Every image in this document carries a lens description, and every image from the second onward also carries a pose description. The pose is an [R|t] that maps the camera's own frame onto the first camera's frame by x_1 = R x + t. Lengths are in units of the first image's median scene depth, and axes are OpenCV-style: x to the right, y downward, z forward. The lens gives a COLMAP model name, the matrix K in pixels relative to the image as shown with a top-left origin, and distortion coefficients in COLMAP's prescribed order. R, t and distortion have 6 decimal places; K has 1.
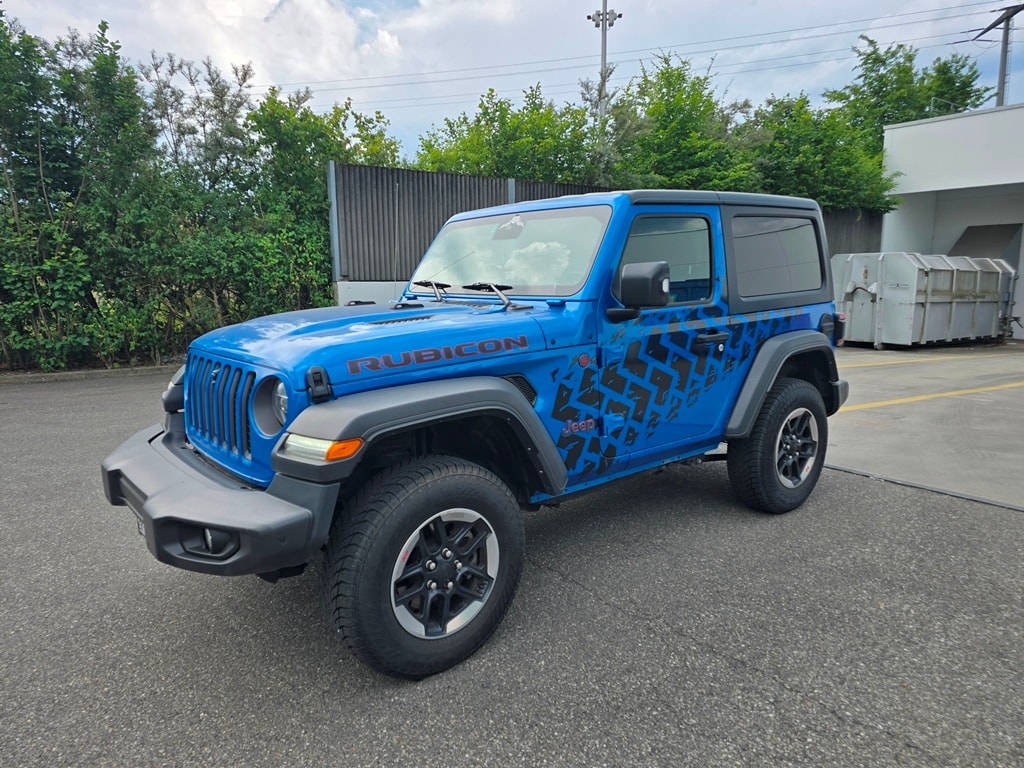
lens RADIAL K [[685.3, 0, 504.4], [0, 685.3, 387.9], [0, 0, 1]] dist [0.056428, -0.046600]
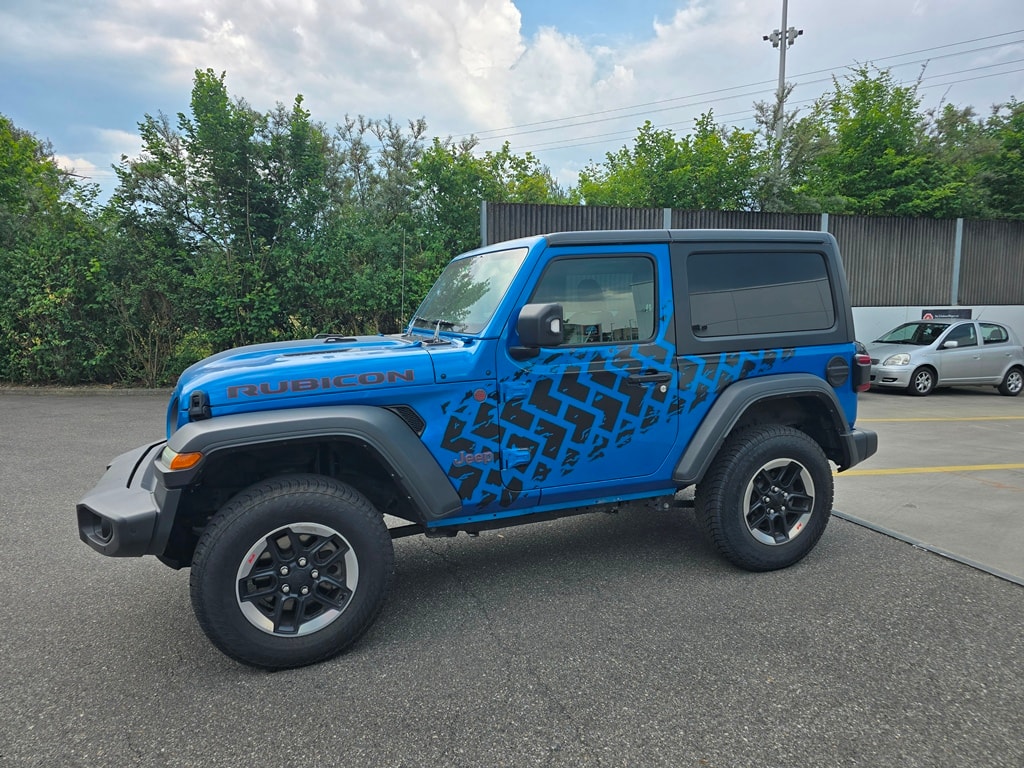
lens RADIAL K [[685.3, 0, 507.4], [0, 685.3, 388.0], [0, 0, 1]] dist [0.056428, -0.046600]
pose [[0.950822, 0.040596, -0.307064, 0.123178], [-0.052743, 0.998116, -0.031361, -0.005362], [0.305213, 0.046014, 0.951172, 0.003751]]
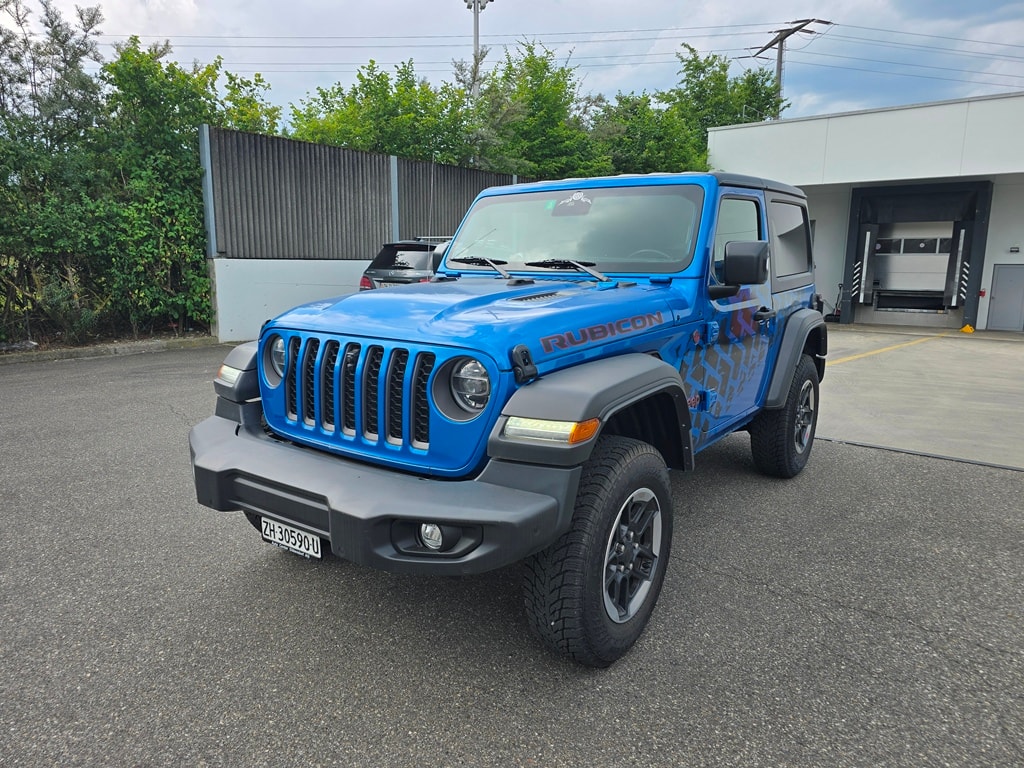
lens RADIAL K [[685.3, 0, 503.5], [0, 685.3, 379.8], [0, 0, 1]] dist [0.056428, -0.046600]
pose [[0.967565, -0.026384, 0.251239, -0.107506], [0.023363, 0.999615, 0.014999, 0.000394], [-0.251538, -0.008643, 0.967809, 0.021195]]
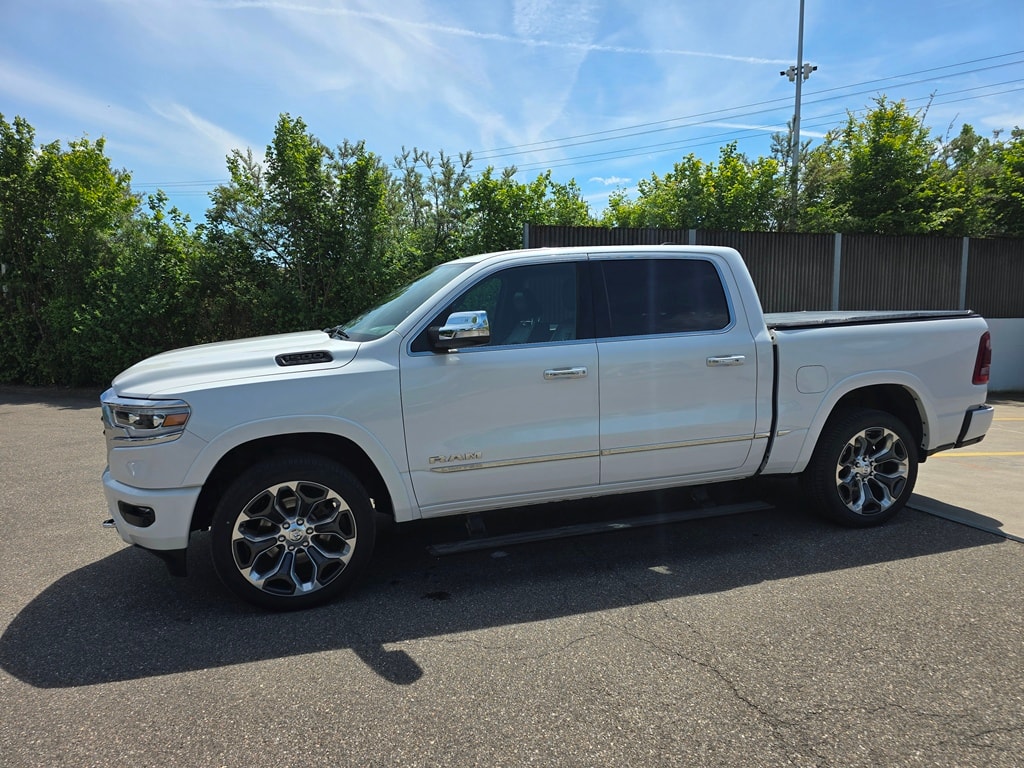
lens RADIAL K [[685.3, 0, 514.5], [0, 685.3, 388.8], [0, 0, 1]] dist [0.056428, -0.046600]
pose [[0.944798, 0.038072, -0.325433, 0.125178], [-0.056421, 0.997294, -0.047129, 0.013482], [0.322758, 0.062889, 0.944390, -0.111574]]
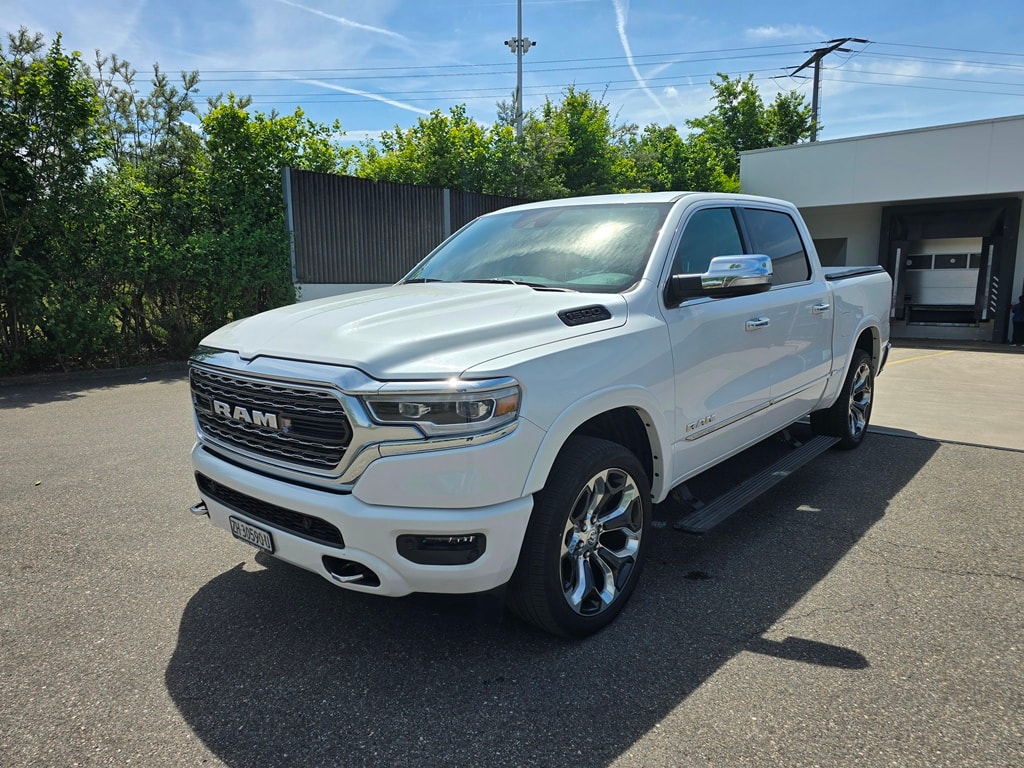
lens RADIAL K [[685.3, 0, 513.0], [0, 685.3, 389.2], [0, 0, 1]] dist [0.056428, -0.046600]
pose [[0.977329, -0.029157, 0.209708, -0.143699], [0.030255, 0.999540, -0.002027, 0.016455], [-0.209552, 0.008325, 0.977762, -0.081605]]
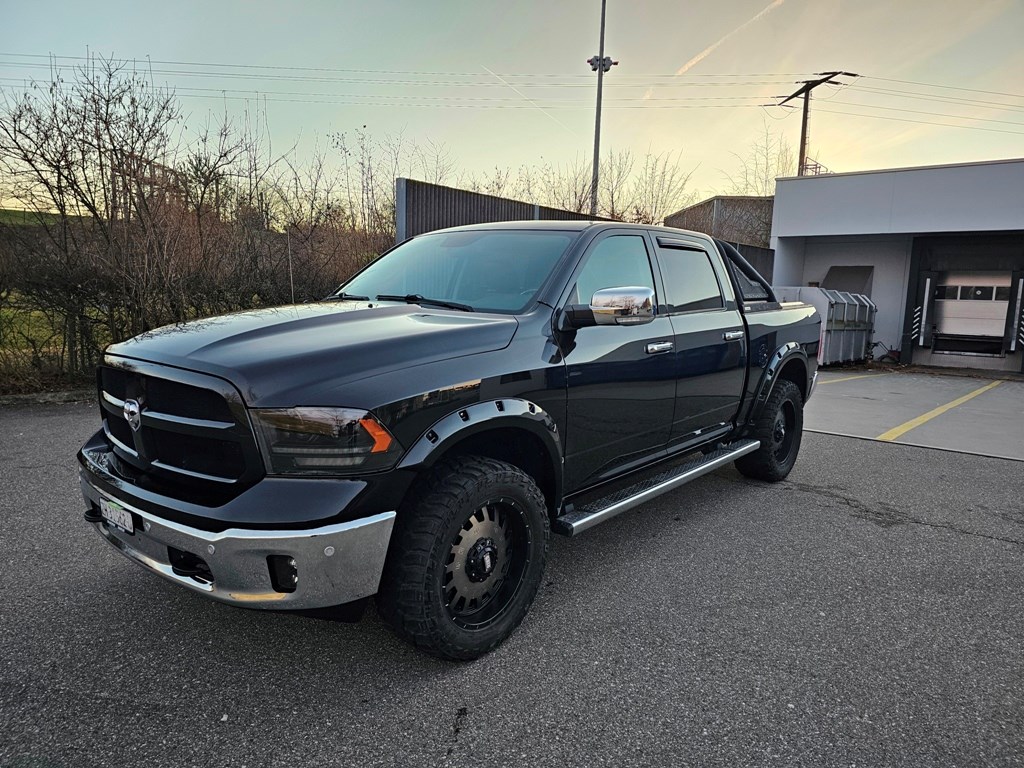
lens RADIAL K [[685.3, 0, 513.0], [0, 685.3, 388.7], [0, 0, 1]] dist [0.056428, -0.046600]
pose [[0.965860, 0.002220, 0.259055, -0.348496], [0.003178, 0.999787, -0.020417, 0.002193], [-0.259045, 0.020543, 0.965647, -0.010551]]
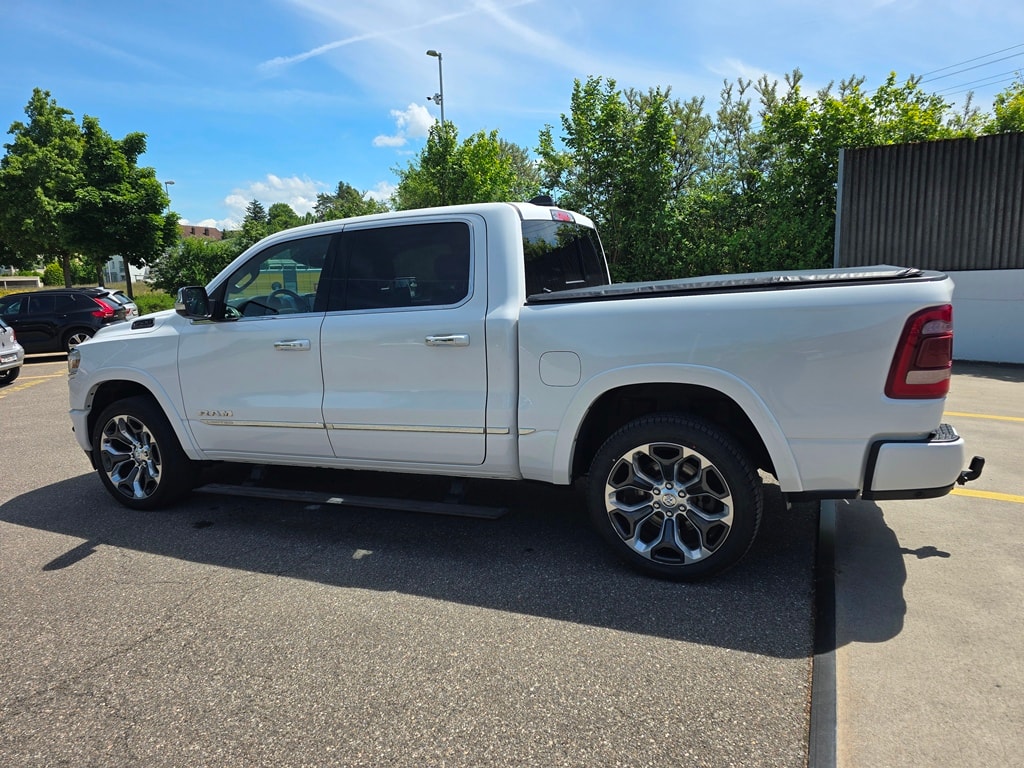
lens RADIAL K [[685.3, 0, 510.7], [0, 685.3, 377.7], [0, 0, 1]] dist [0.056428, -0.046600]
pose [[0.479425, 0.126188, -0.868463, 0.402017], [-0.115276, 0.990089, 0.080223, -0.036489], [0.869979, 0.061652, 0.489219, 0.140912]]
